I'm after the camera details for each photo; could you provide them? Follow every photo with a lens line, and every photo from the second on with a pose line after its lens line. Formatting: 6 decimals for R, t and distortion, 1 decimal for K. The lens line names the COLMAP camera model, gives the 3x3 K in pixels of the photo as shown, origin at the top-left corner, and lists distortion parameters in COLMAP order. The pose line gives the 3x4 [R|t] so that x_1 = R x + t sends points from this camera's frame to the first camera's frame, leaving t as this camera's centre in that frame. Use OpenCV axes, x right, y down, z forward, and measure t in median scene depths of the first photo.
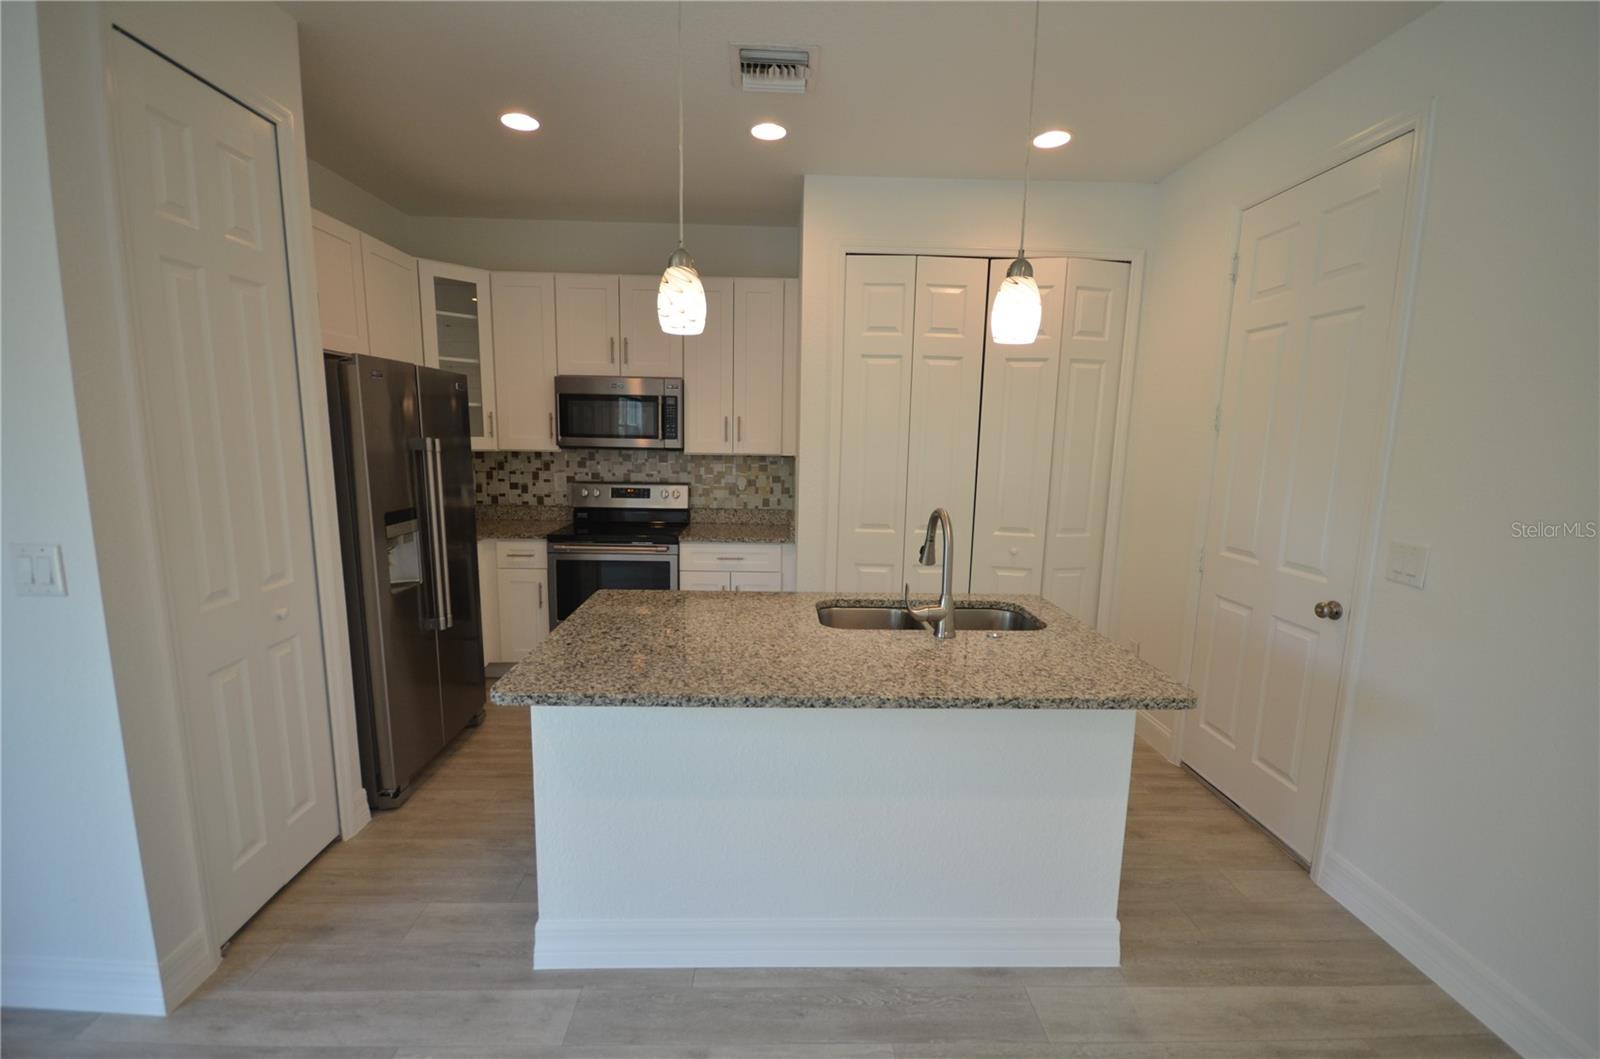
lens RADIAL K [[702.3, 0, 792.9], [0, 702.3, 540.8], [0, 0, 1]] dist [-0.014774, -0.000015]
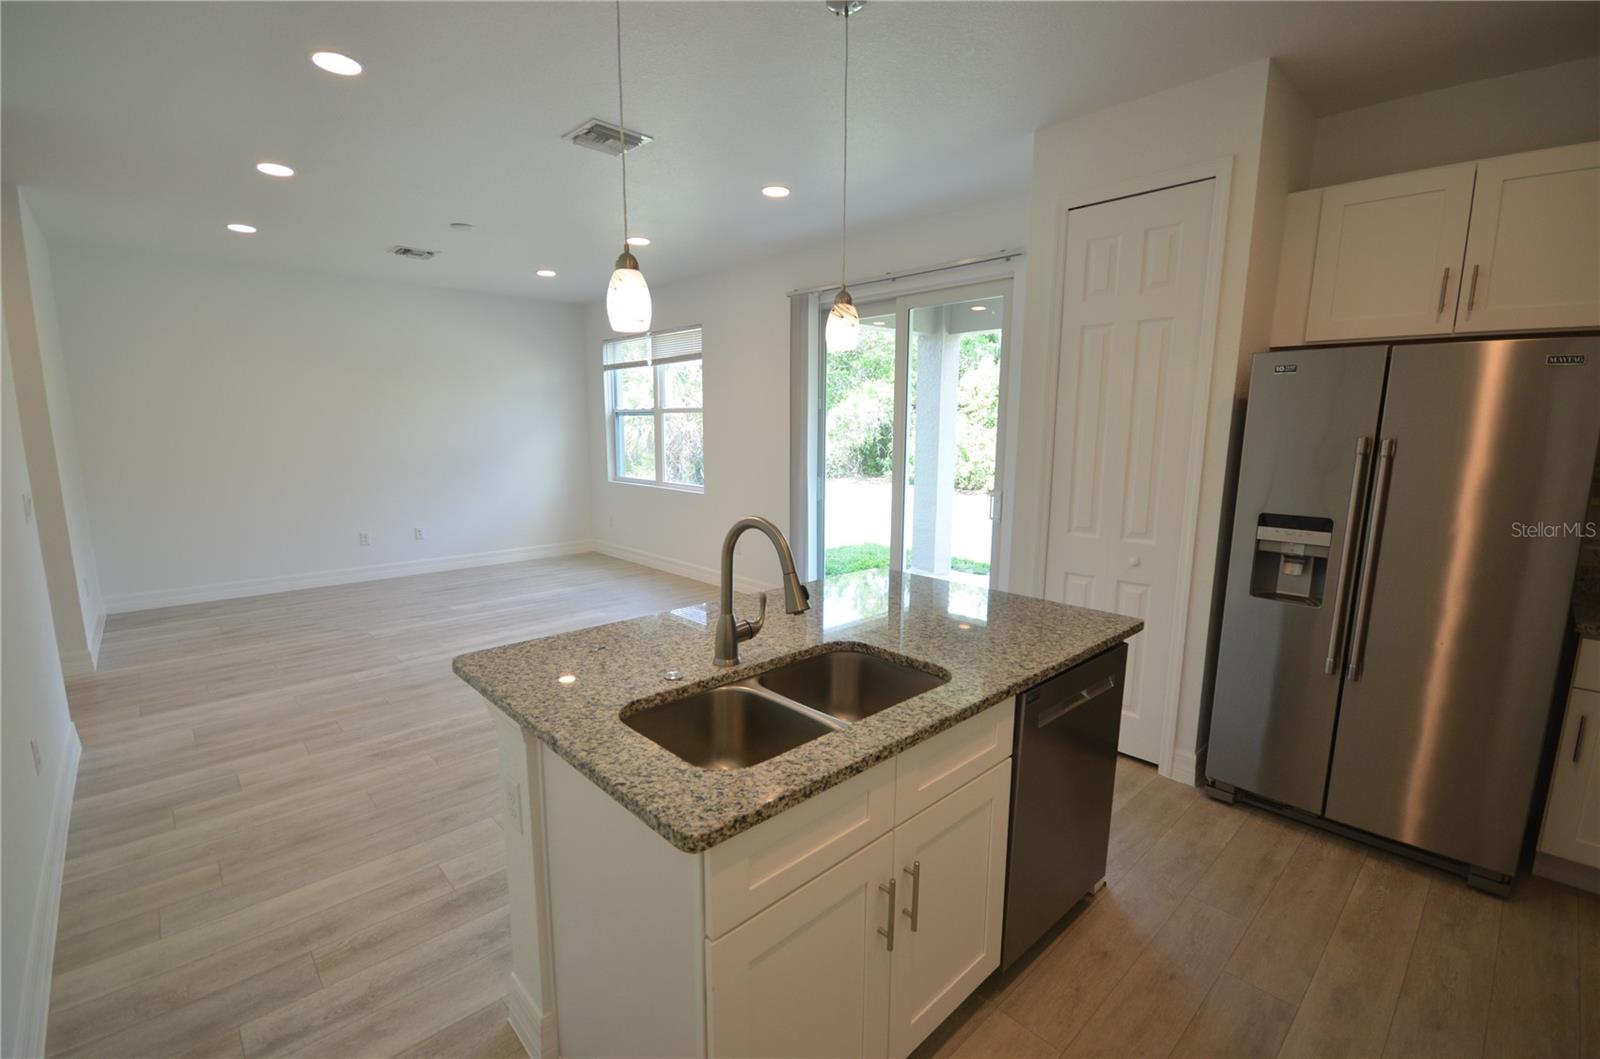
lens RADIAL K [[702.3, 0, 792.9], [0, 702.3, 540.8], [0, 0, 1]] dist [-0.014774, -0.000015]
pose [[-0.751571, 0.088222, -0.653727, 0.693227], [-0.120208, 0.956106, 0.267229, -0.233301], [0.648607, 0.279425, -0.707976, 1.620538]]
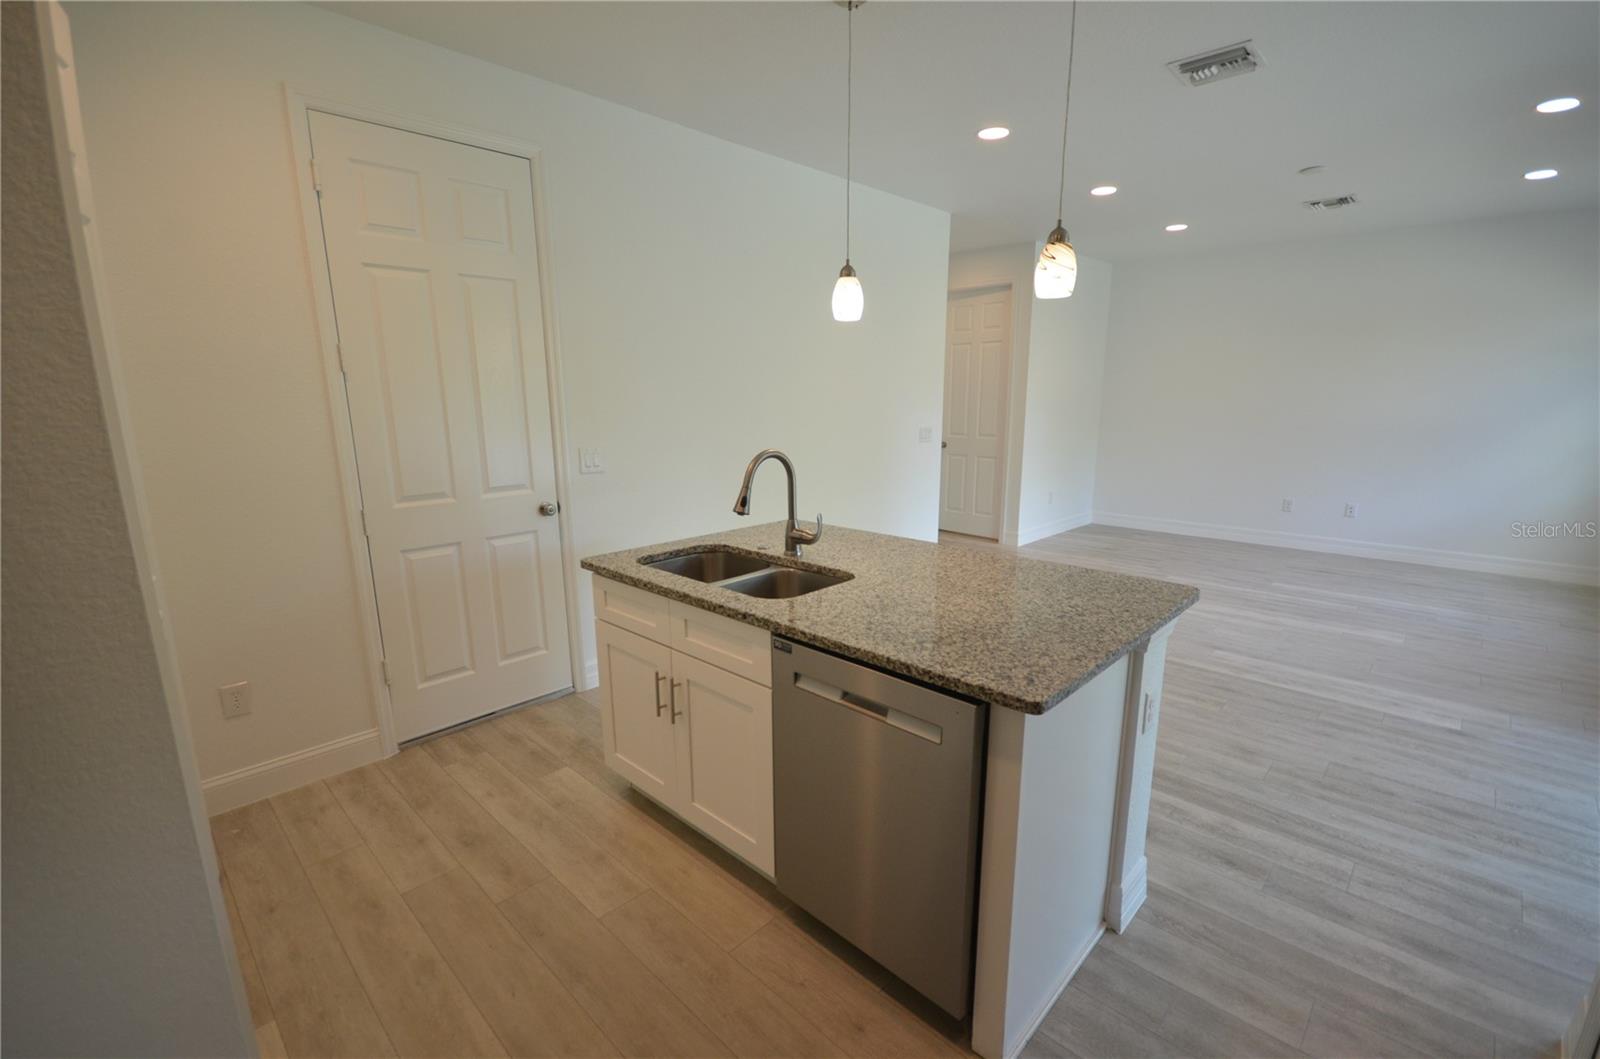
lens RADIAL K [[702.3, 0, 792.9], [0, 702.3, 540.8], [0, 0, 1]] dist [-0.014774, -0.000015]
pose [[-0.697234, -0.164465, 0.697722, -0.607118], [0.103996, 0.939821, 0.325455, -0.272343], [-0.709259, 0.299479, -0.638172, 1.773379]]
